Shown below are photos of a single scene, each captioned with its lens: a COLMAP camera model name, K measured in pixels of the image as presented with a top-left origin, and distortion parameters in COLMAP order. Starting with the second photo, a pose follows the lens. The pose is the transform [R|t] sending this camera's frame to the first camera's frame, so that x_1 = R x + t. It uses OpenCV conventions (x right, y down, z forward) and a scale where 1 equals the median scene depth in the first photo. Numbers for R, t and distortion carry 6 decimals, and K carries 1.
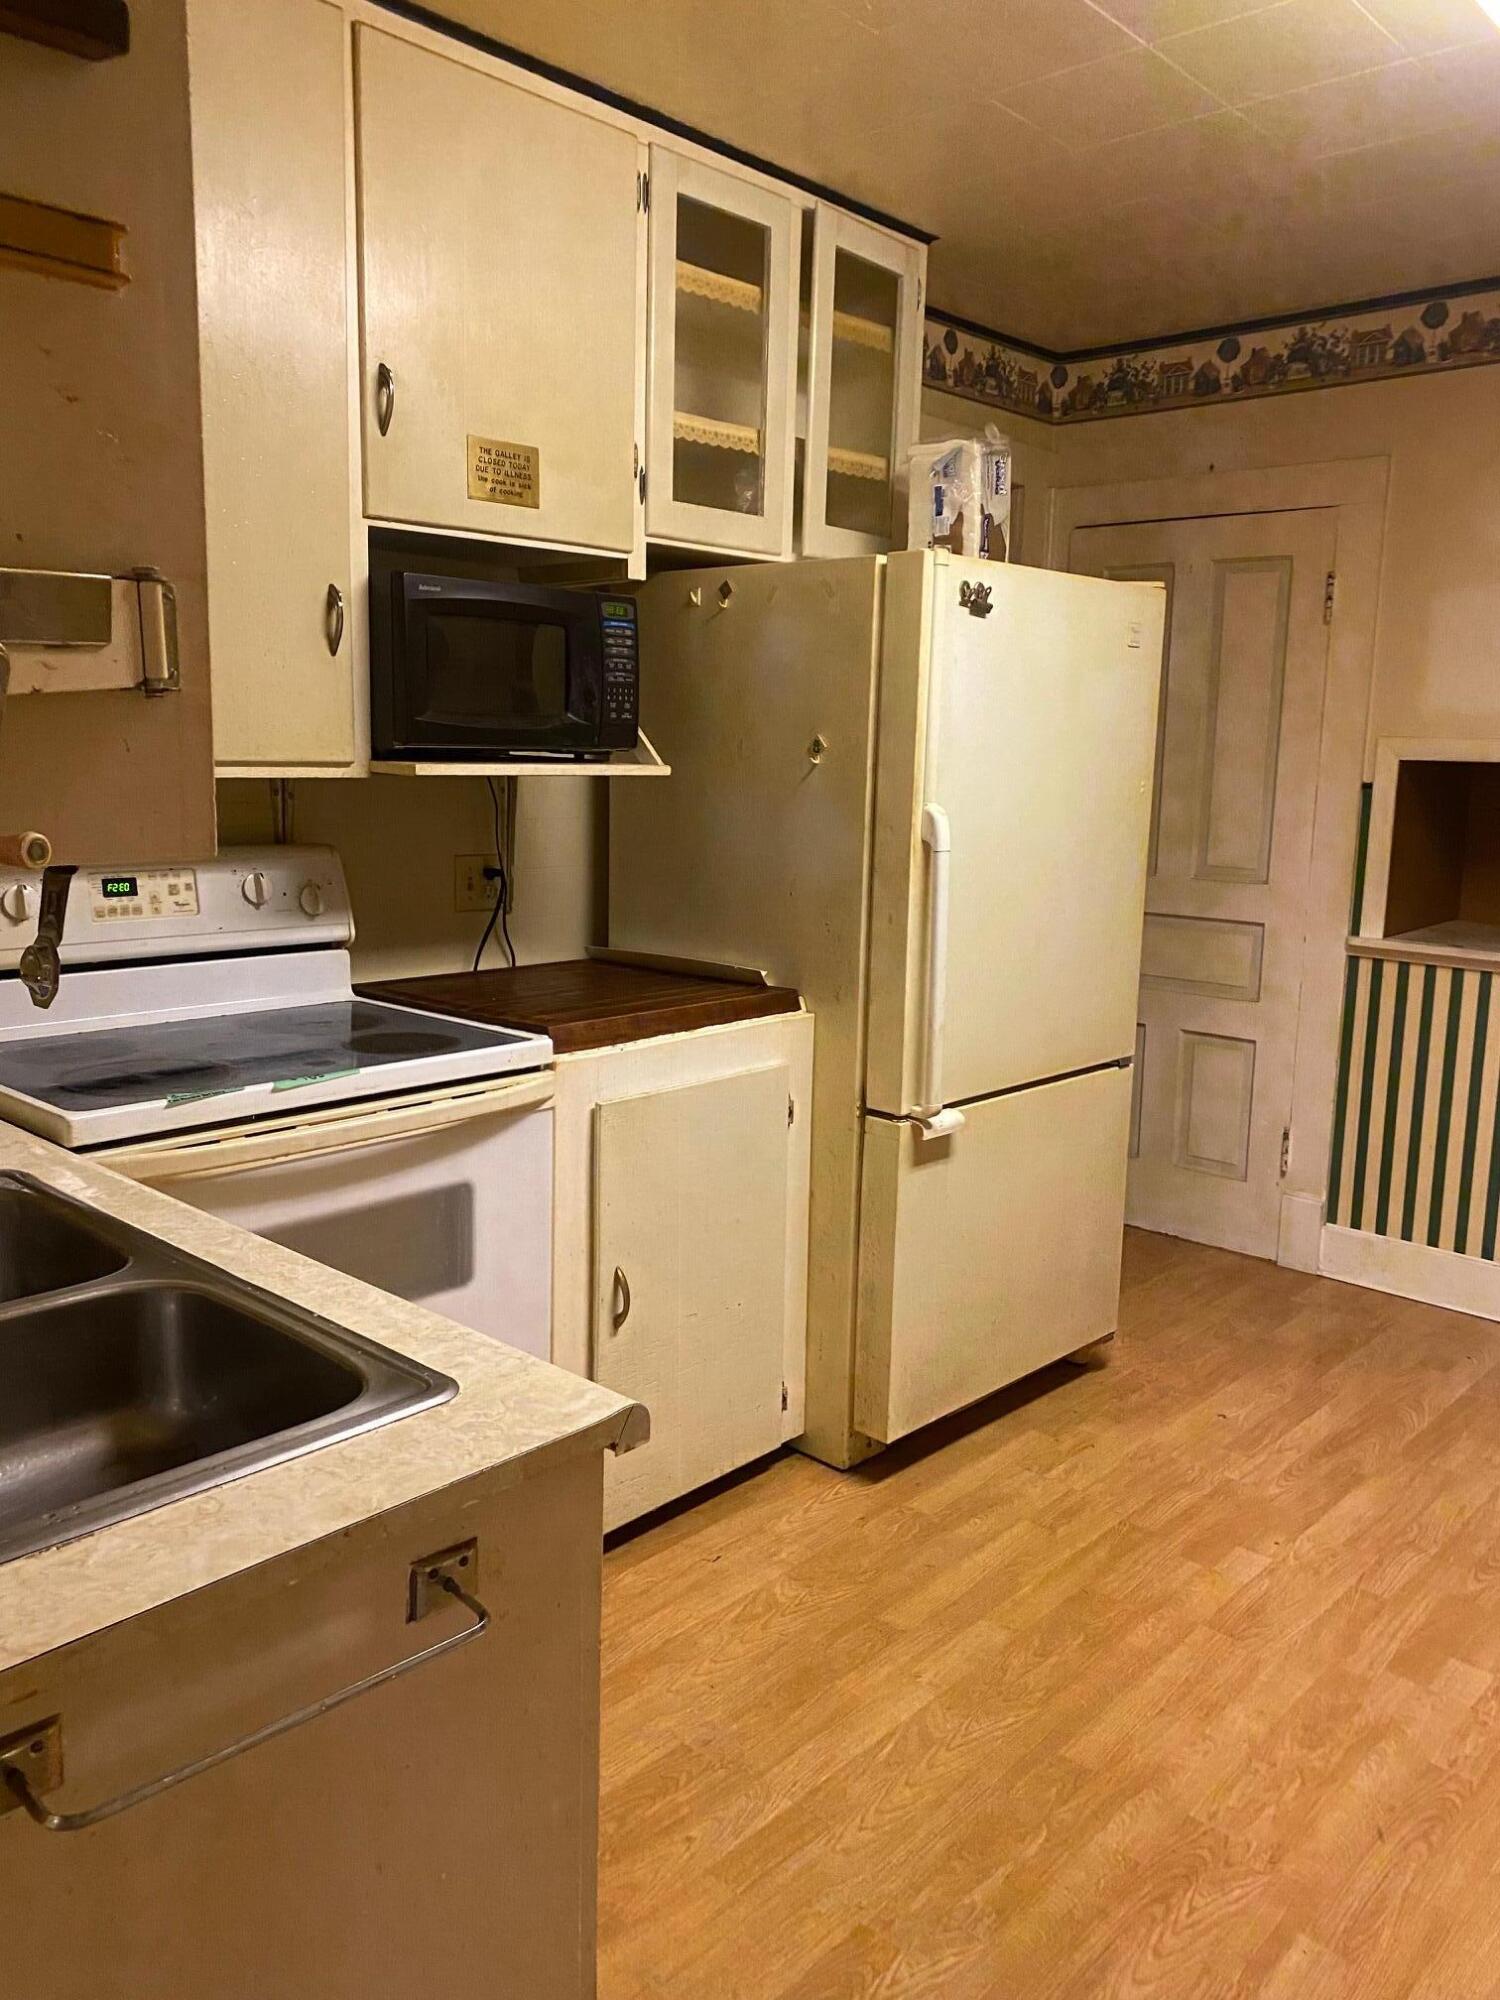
lens RADIAL K [[1531.0, 0, 750.0], [0, 1531.0, 1000.0], [0, 0, 1]] dist [-0.004101, 0.002737]
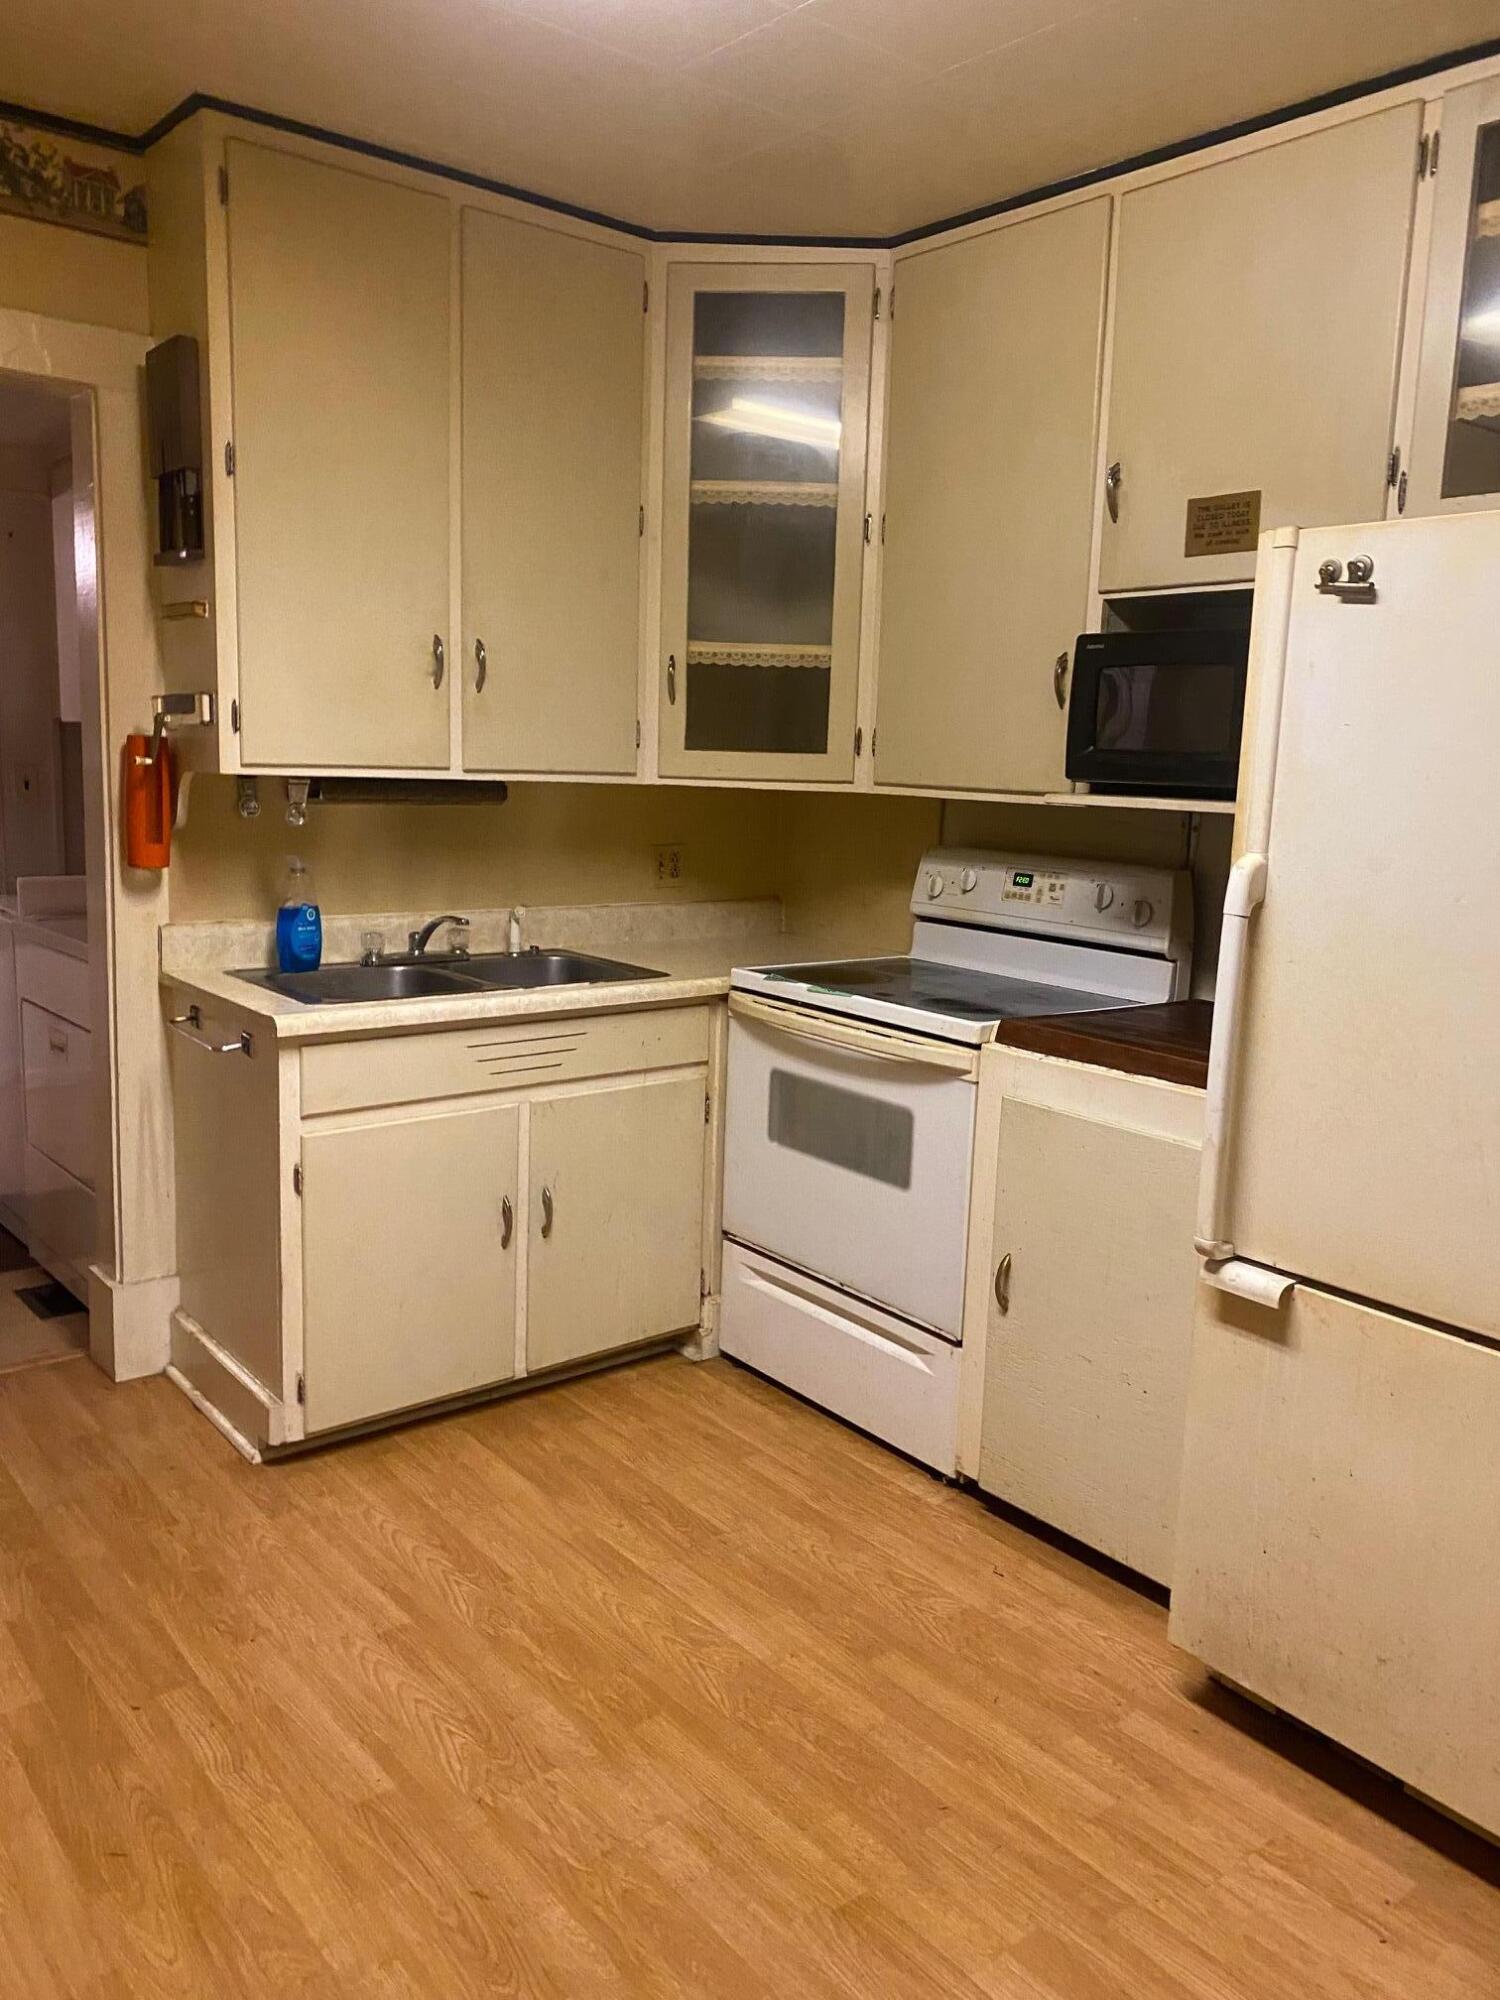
lens RADIAL K [[1522.7, 0, 750.0], [0, 1522.7, 1000.0], [0, 0, 1]] dist [0.024270, -0.025061]
pose [[-0.152110, 0.133779, -0.979268, 1.007875], [-0.204886, 0.965007, 0.163656, -0.143264], [0.966894, 0.225532, -0.119378, 0.935146]]
